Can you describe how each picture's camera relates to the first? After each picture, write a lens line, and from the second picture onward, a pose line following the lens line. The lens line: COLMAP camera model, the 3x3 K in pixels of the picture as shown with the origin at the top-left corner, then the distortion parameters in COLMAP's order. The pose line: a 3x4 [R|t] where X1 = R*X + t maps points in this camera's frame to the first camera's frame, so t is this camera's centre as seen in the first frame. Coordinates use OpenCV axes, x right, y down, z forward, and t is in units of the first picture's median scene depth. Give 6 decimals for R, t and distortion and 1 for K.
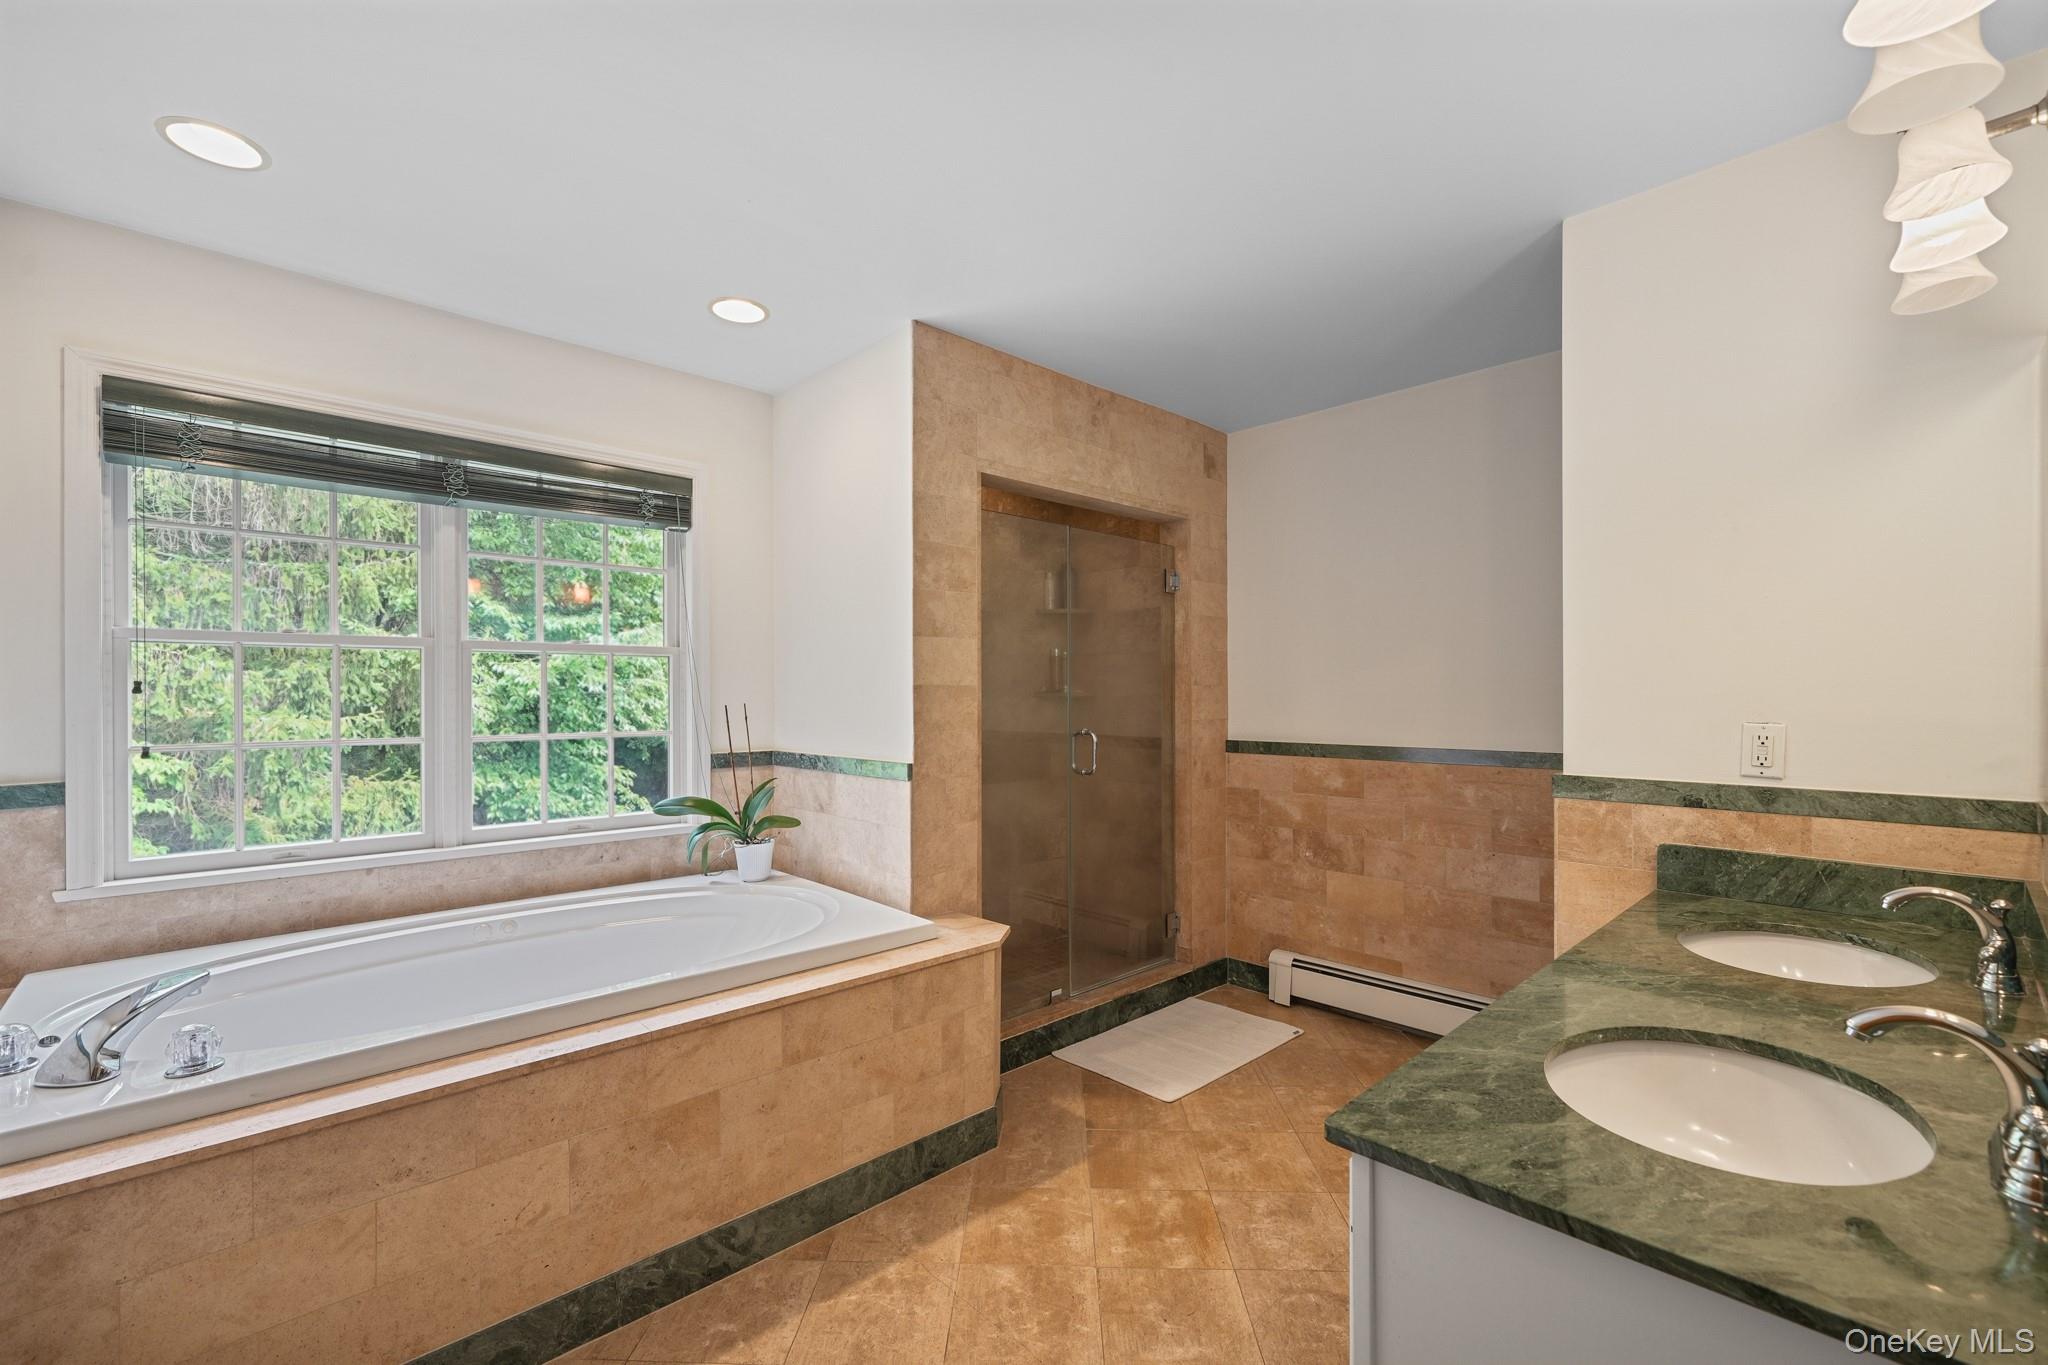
lens RADIAL K [[875.5, 0, 1018.1], [0, 875.5, 695.6], [0, 0, 1]] dist [-0.001630, 0.003156]
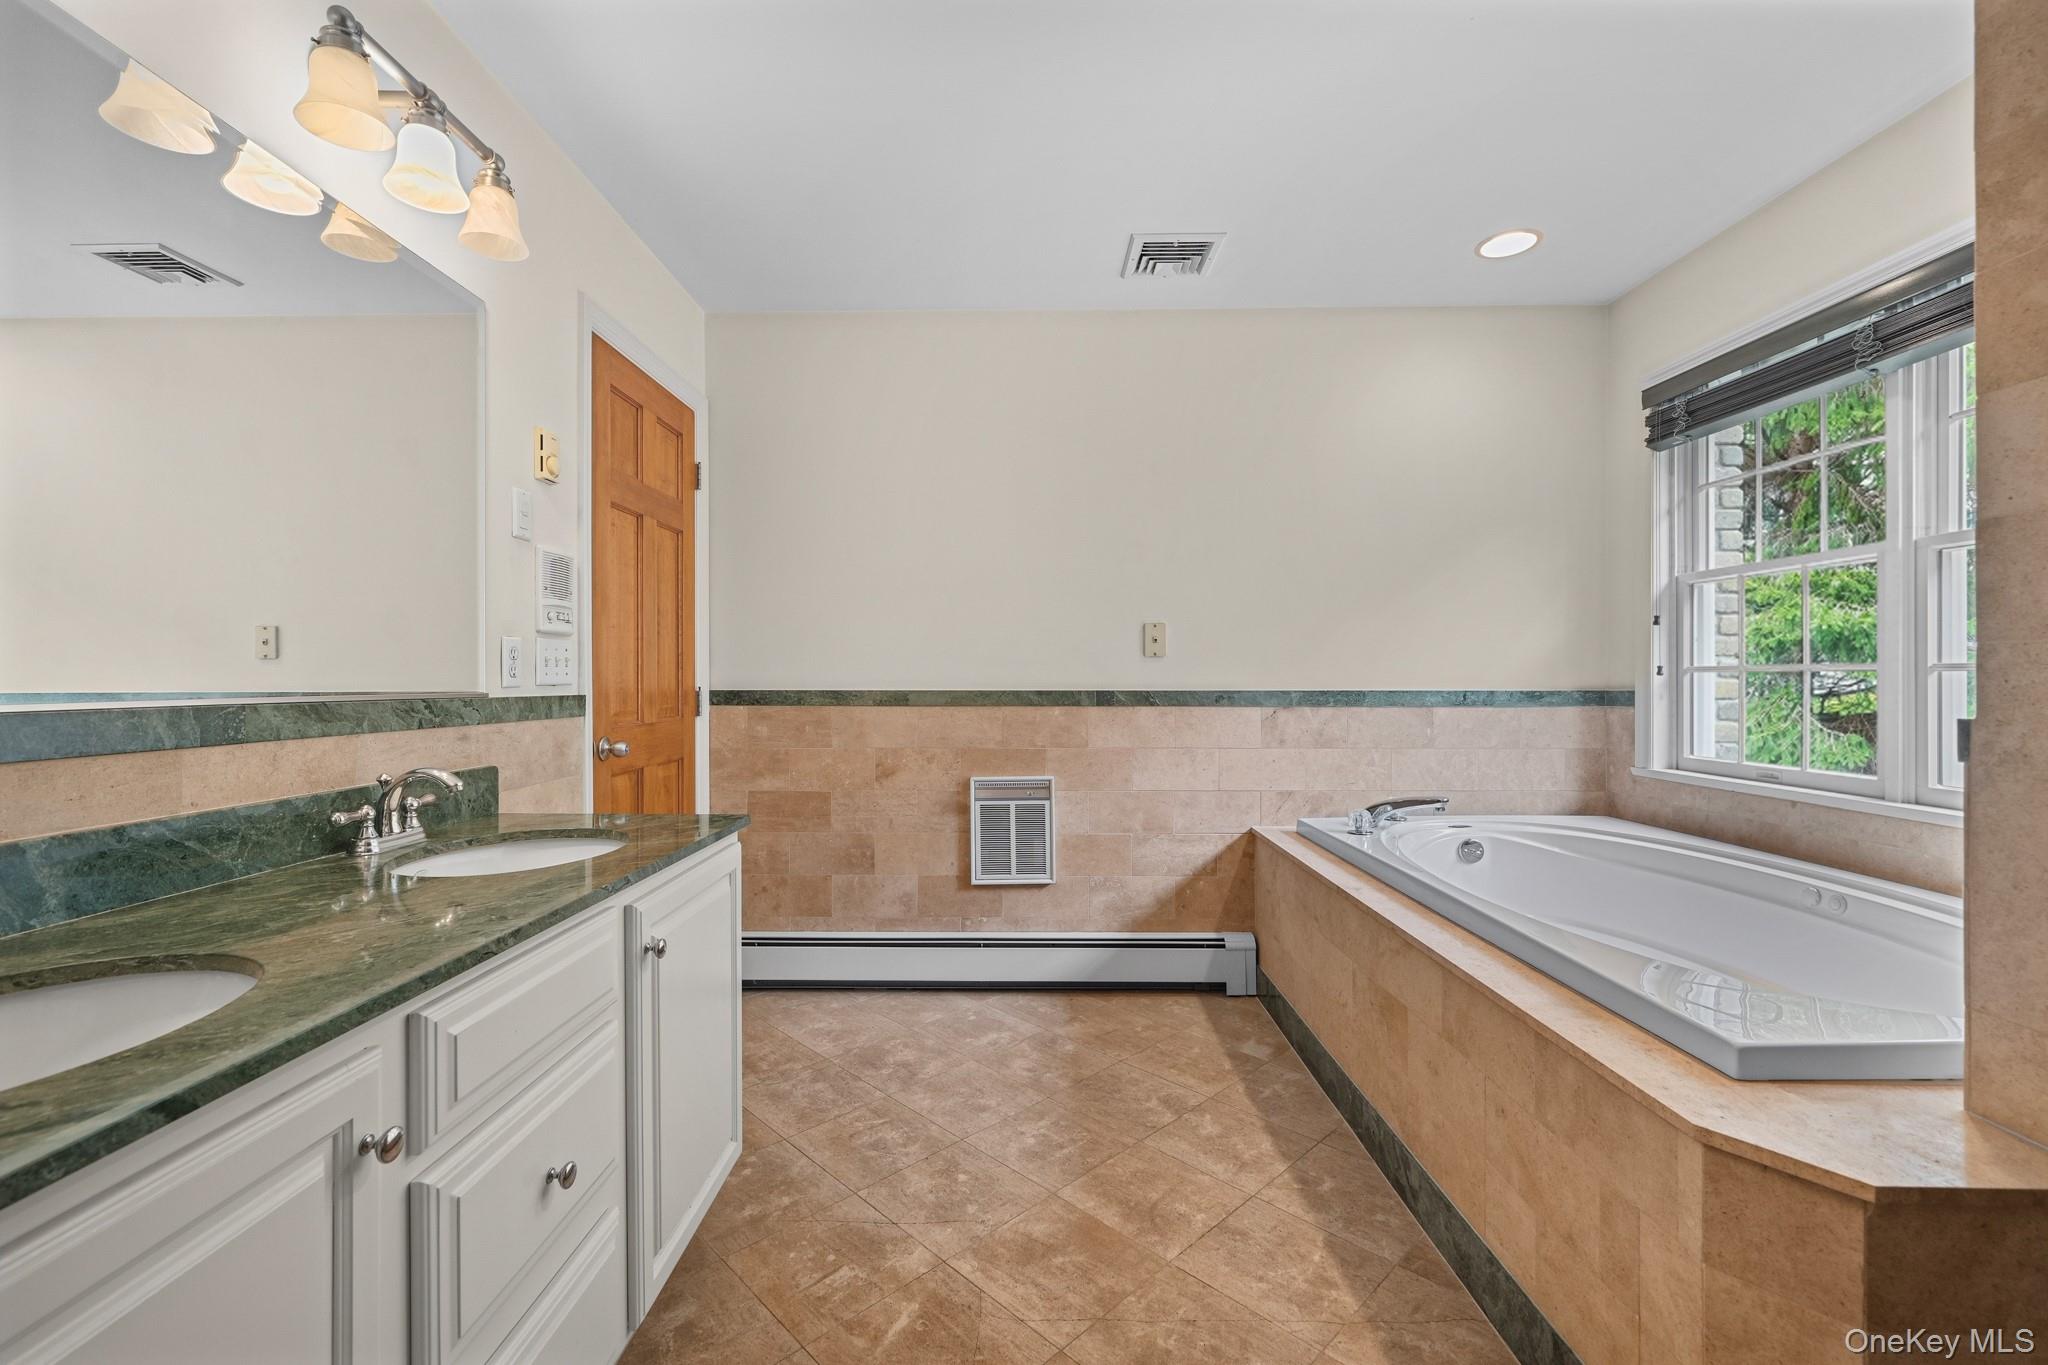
lens RADIAL K [[858.1, 0, 1015.0], [0, 858.1, 678.8], [0, 0, 1]] dist [-0.001777, -0.000096]
pose [[-0.690873, 0.004050, -0.722964, 0.418803], [0.001902, 0.999991, 0.003784, 0.051687], [0.722973, 0.001239, -0.690875, 0.868810]]
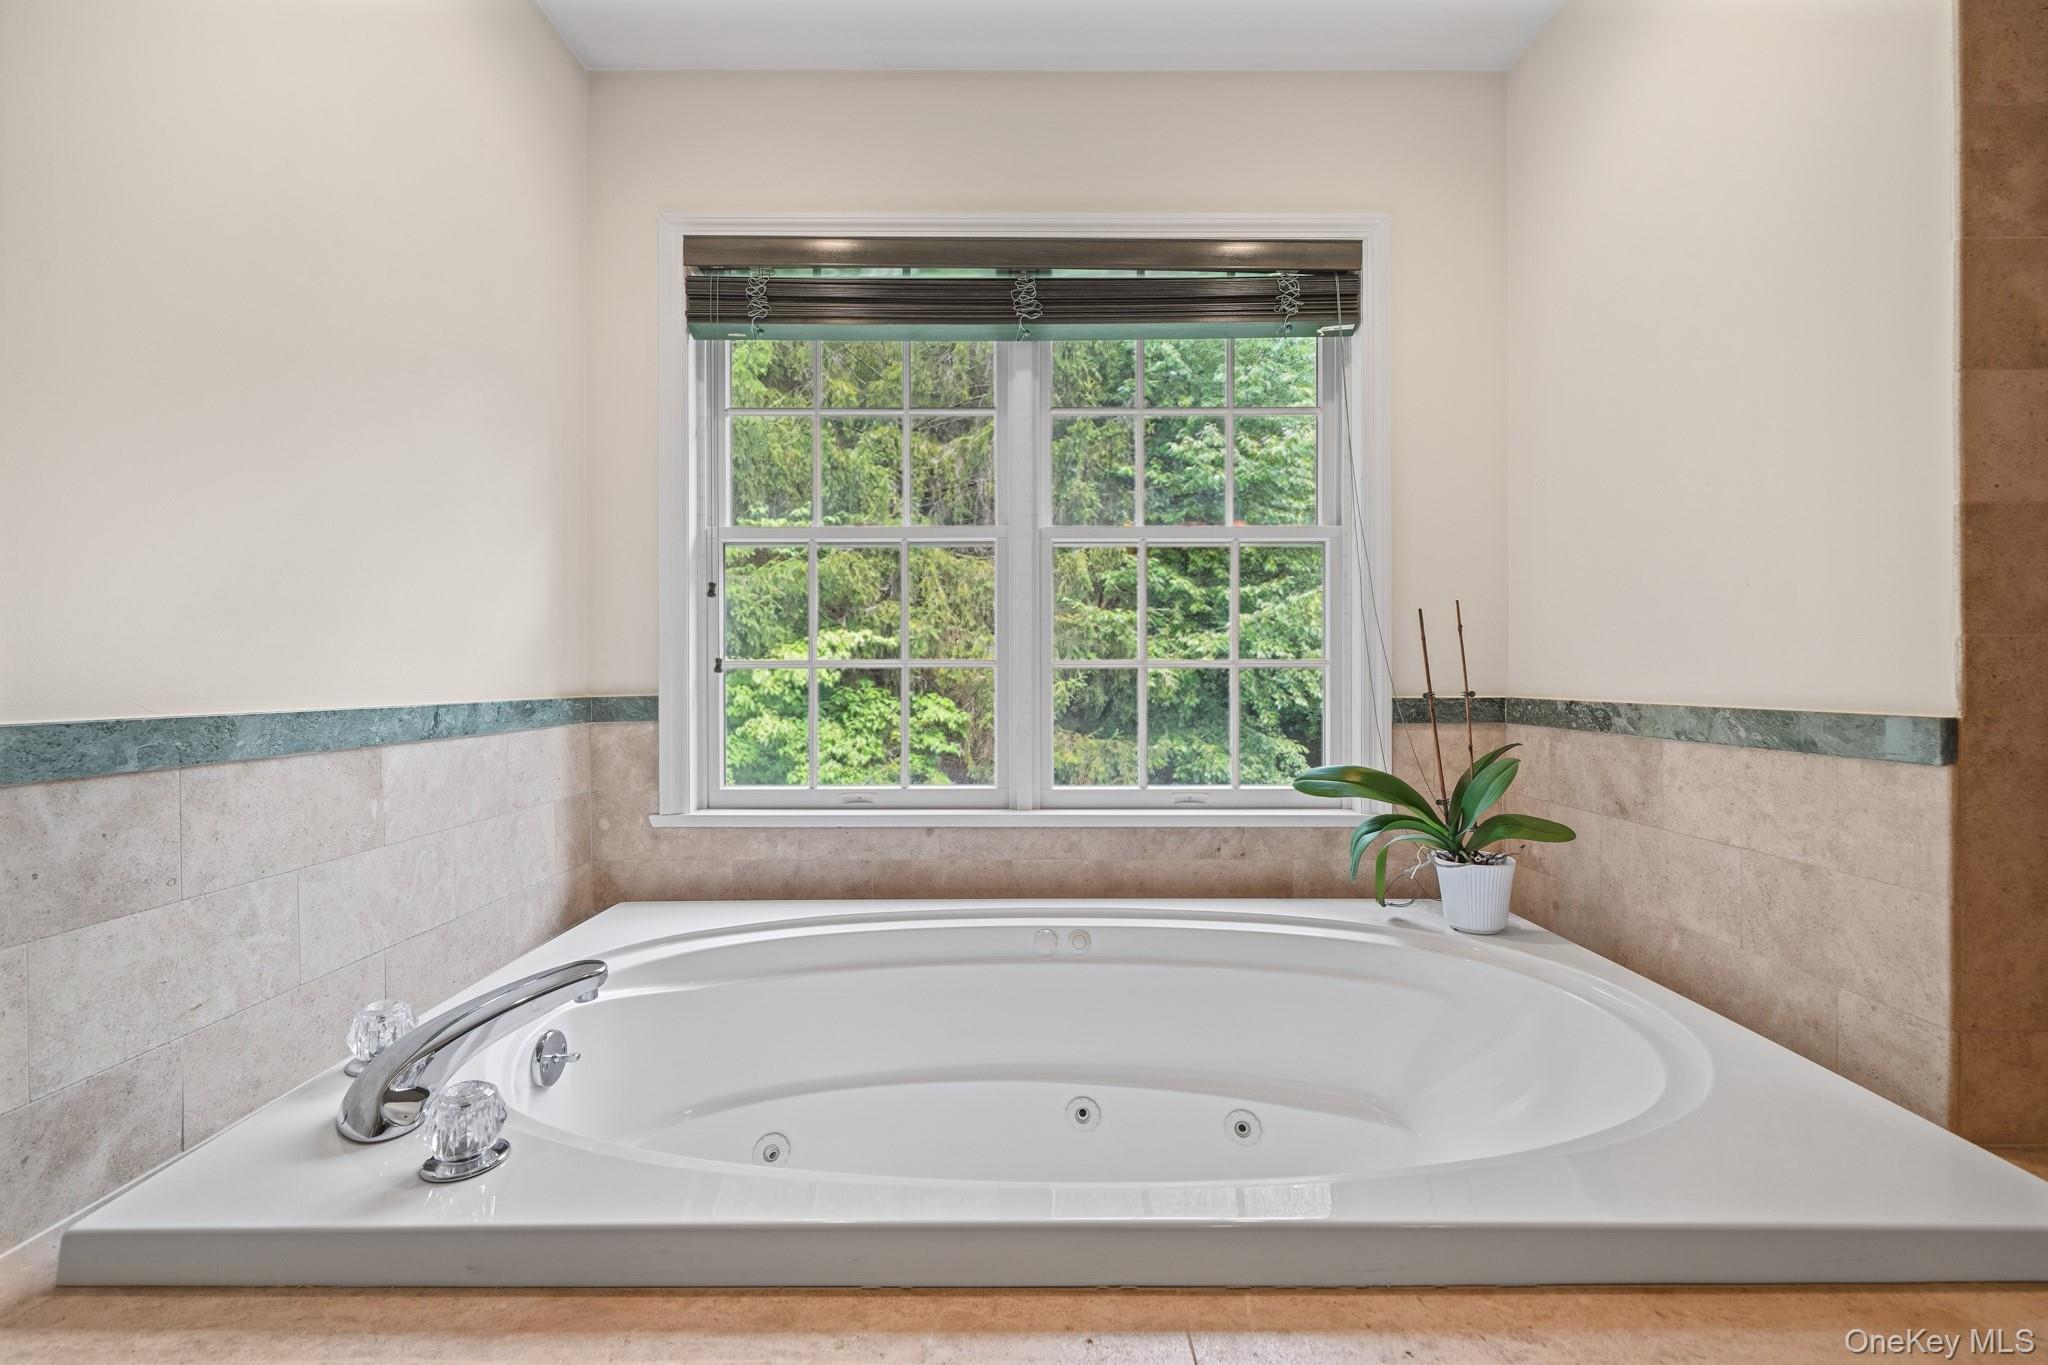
lens RADIAL K [[858.1, 0, 1015.0], [0, 858.1, 678.8], [0, 0, 1]] dist [-0.001777, -0.000096]
pose [[0.730924, 0.003880, -0.682448, -0.150434], [-0.001076, 0.999989, 0.004534, 0.054404], [0.682458, -0.002580, 0.730920, 0.426331]]
